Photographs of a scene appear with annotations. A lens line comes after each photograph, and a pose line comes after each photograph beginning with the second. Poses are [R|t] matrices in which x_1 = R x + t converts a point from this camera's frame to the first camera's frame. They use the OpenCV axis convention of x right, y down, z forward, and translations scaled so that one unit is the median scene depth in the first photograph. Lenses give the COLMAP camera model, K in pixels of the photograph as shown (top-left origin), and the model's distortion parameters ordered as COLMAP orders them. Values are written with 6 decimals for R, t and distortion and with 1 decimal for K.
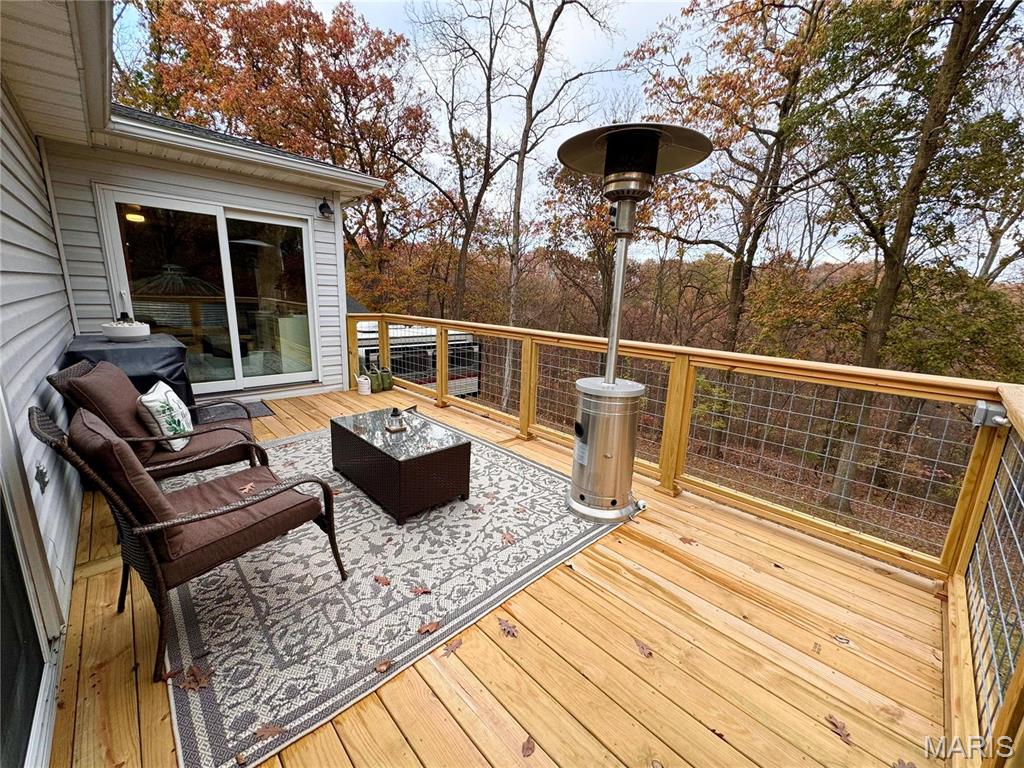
lens RADIAL K [[406.9, 0, 512.4], [0, 406.9, 384.5], [0, 0, 1]] dist [-0.000366, 0.000070]
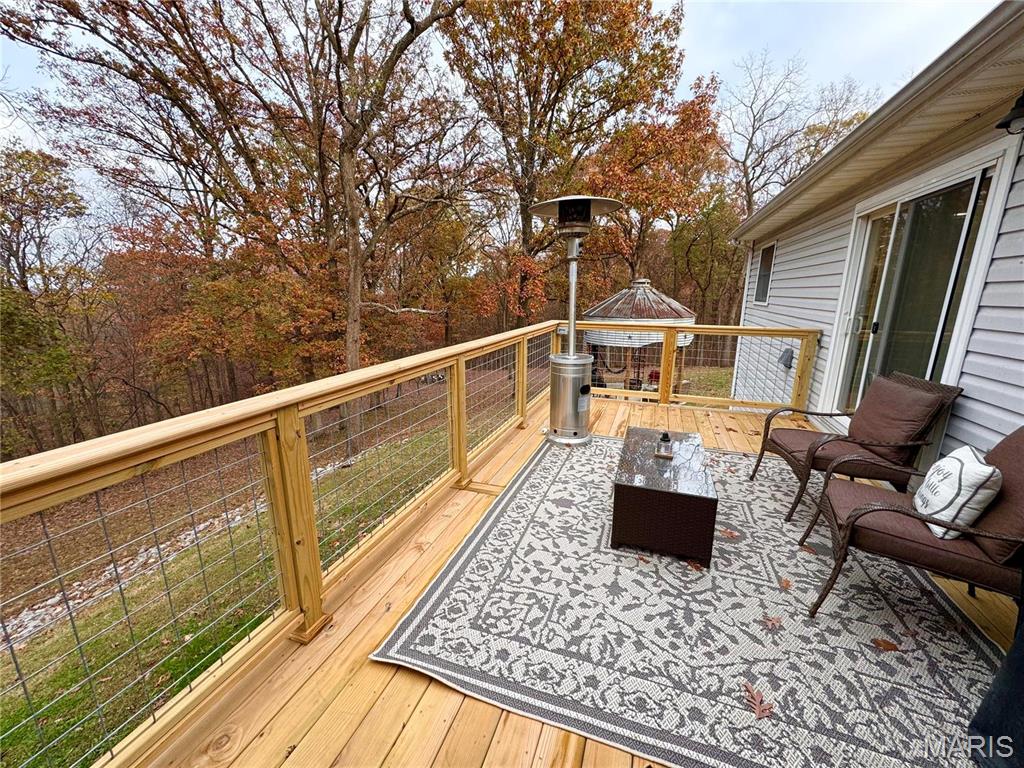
lens RADIAL K [[406.9, 0, 511.7], [0, 406.9, 385.5], [0, 0, 1]] dist [-0.000366, 0.000070]
pose [[-0.442456, -0.241421, 0.863683, -0.845008], [0.170357, 0.922920, 0.345251, -0.391272], [-0.880461, 0.299893, -0.367224, 1.511681]]
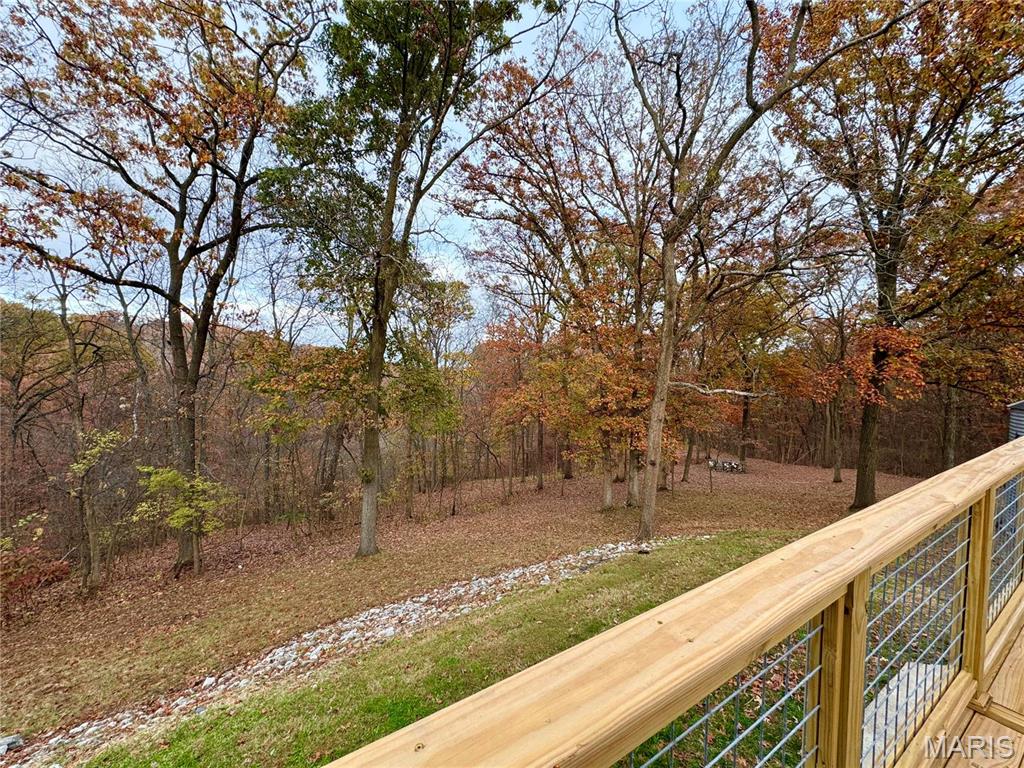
lens RADIAL K [[406.9, 0, 512.3], [0, 406.9, 384.7], [0, 0, 1]] dist [-0.000366, 0.000070]
pose [[0.207405, -0.077445, 0.975185, -0.816002], [0.208892, 0.977375, 0.033192, -0.401328], [-0.955692, 0.196825, 0.218891, 1.550363]]
